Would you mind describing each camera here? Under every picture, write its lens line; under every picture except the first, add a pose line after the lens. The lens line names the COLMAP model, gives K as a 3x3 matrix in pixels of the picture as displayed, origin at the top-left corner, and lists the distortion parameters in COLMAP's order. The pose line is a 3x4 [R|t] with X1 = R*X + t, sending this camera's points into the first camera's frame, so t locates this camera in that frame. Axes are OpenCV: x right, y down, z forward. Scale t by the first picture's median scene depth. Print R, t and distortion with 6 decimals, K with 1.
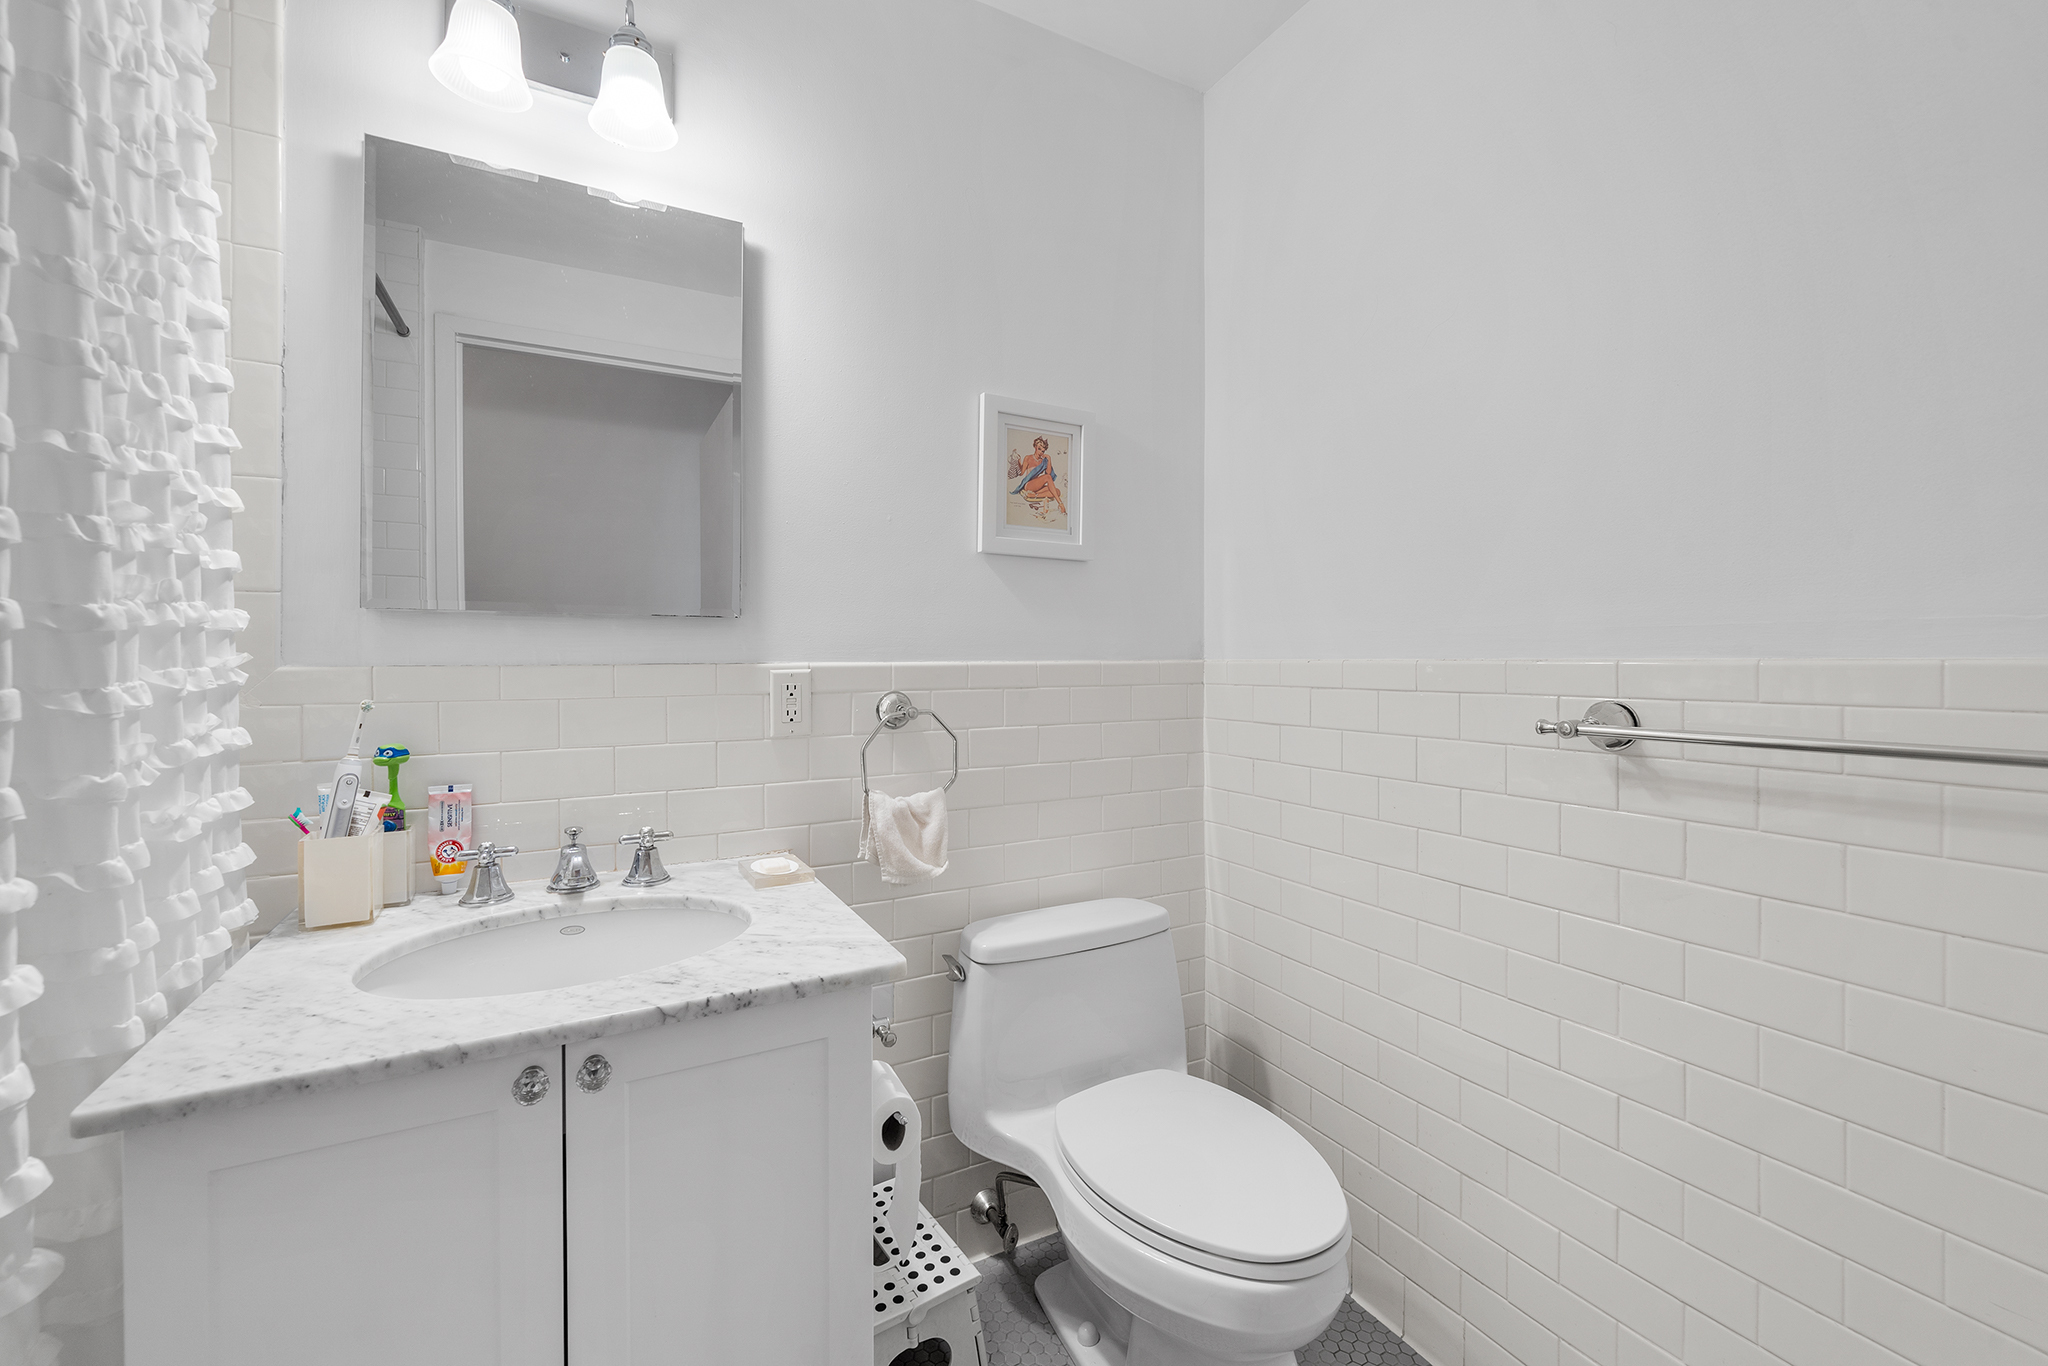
lens RADIAL K [[850.4, 0, 1034.8], [0, 850.4, 672.9], [0, 0, 1]] dist [-0.000480, -0.000160]
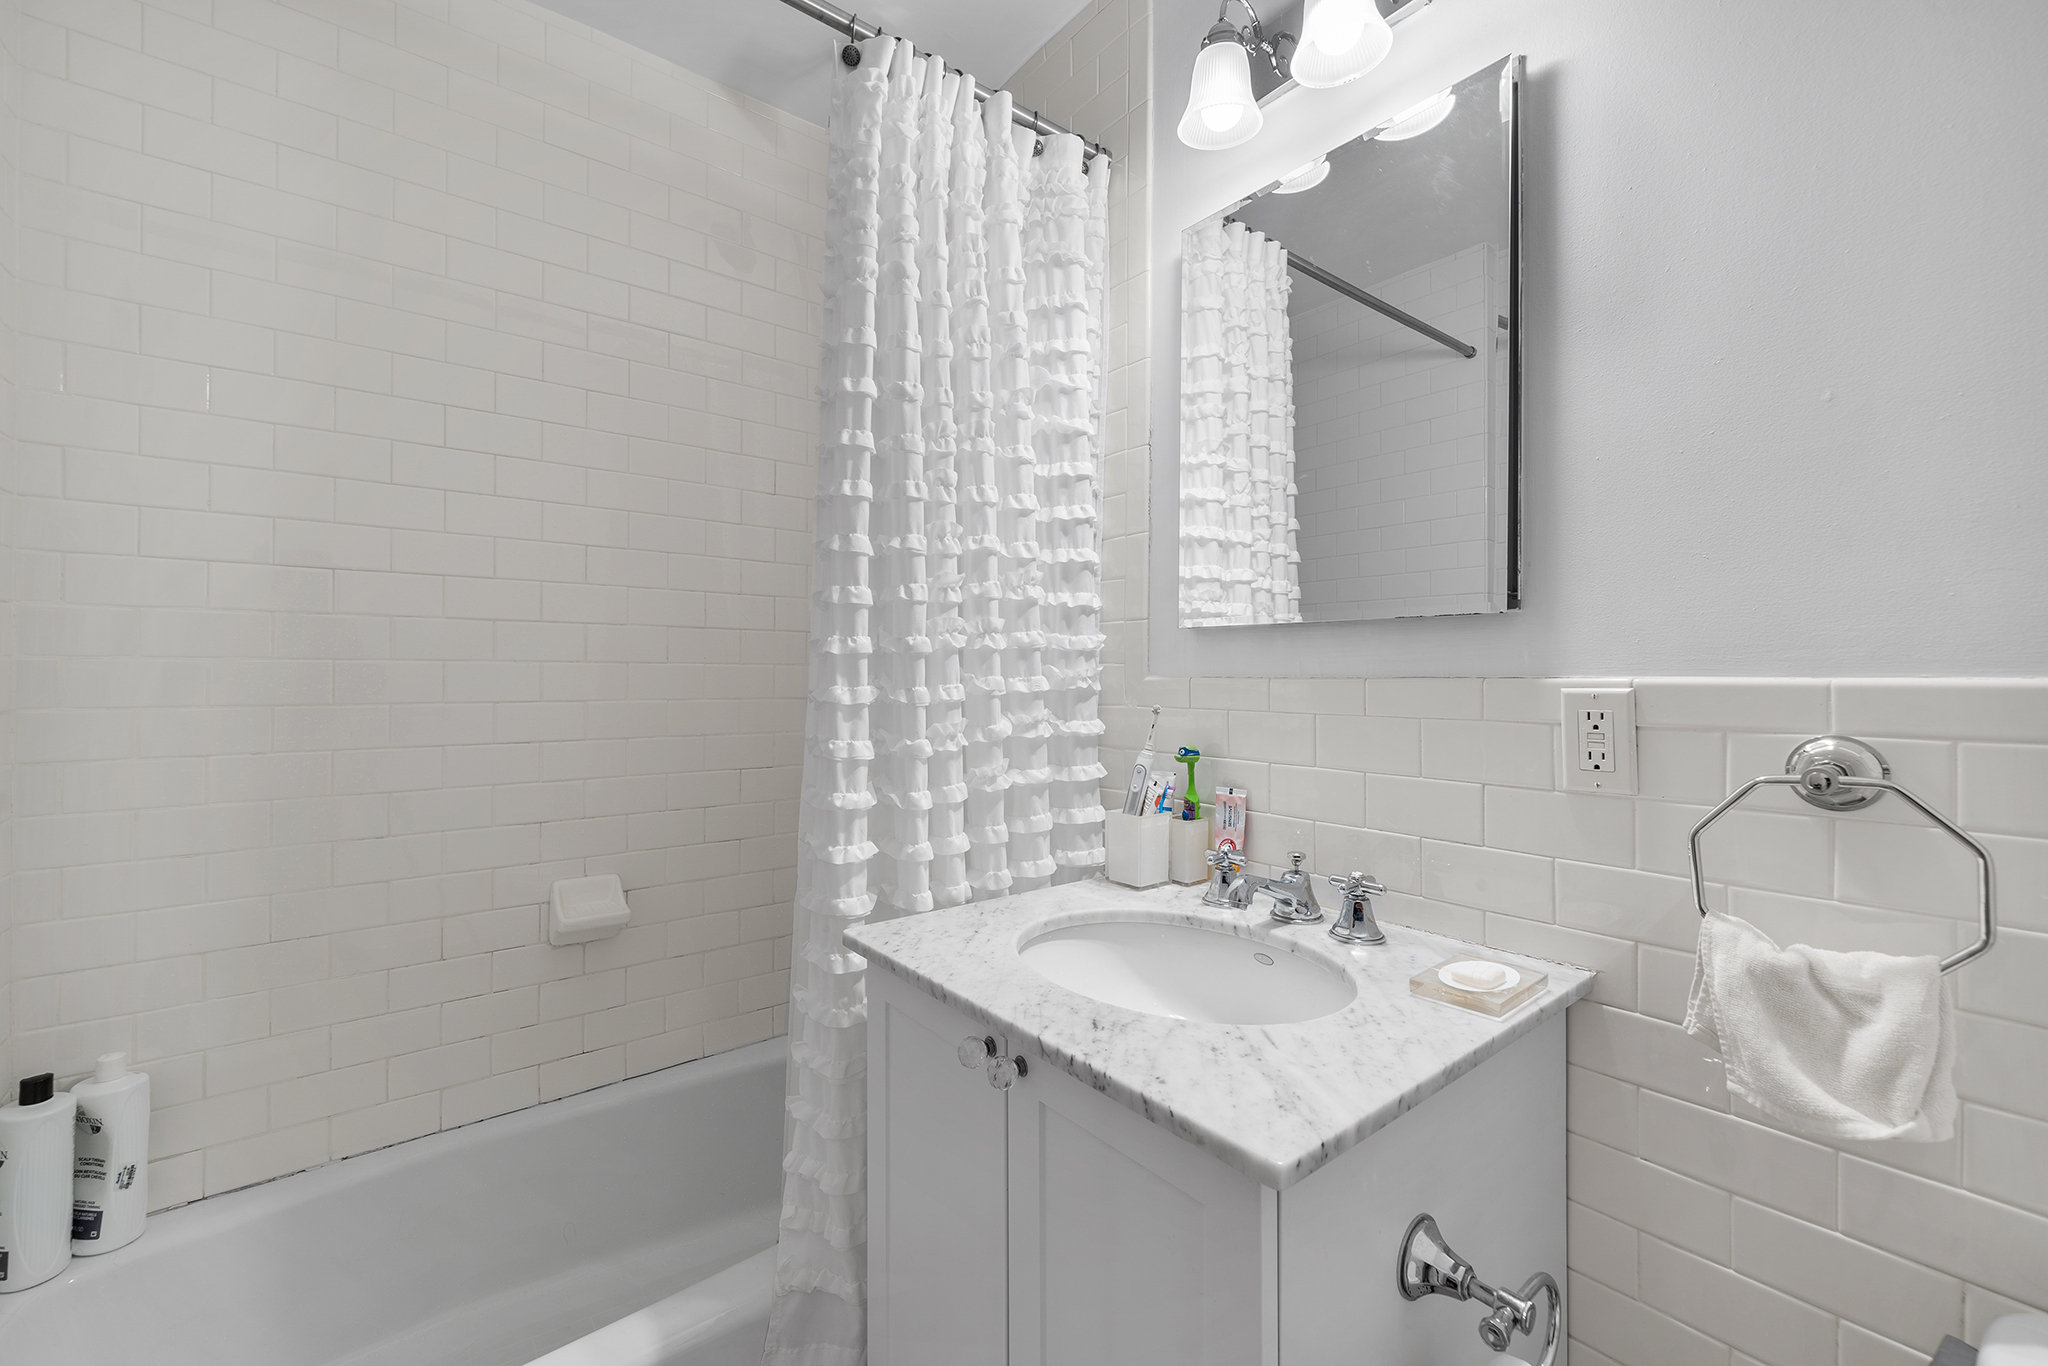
lens RADIAL K [[850.4, 0, 1030.6], [0, 850.4, 671.3], [0, 0, 1]] dist [-0.000480, -0.000160]
pose [[0.146622, 0.000289, -0.989193, 0.373727], [-0.019052, 0.999815, -0.002532, -0.009208], [0.989009, 0.019217, 0.146601, 0.641610]]
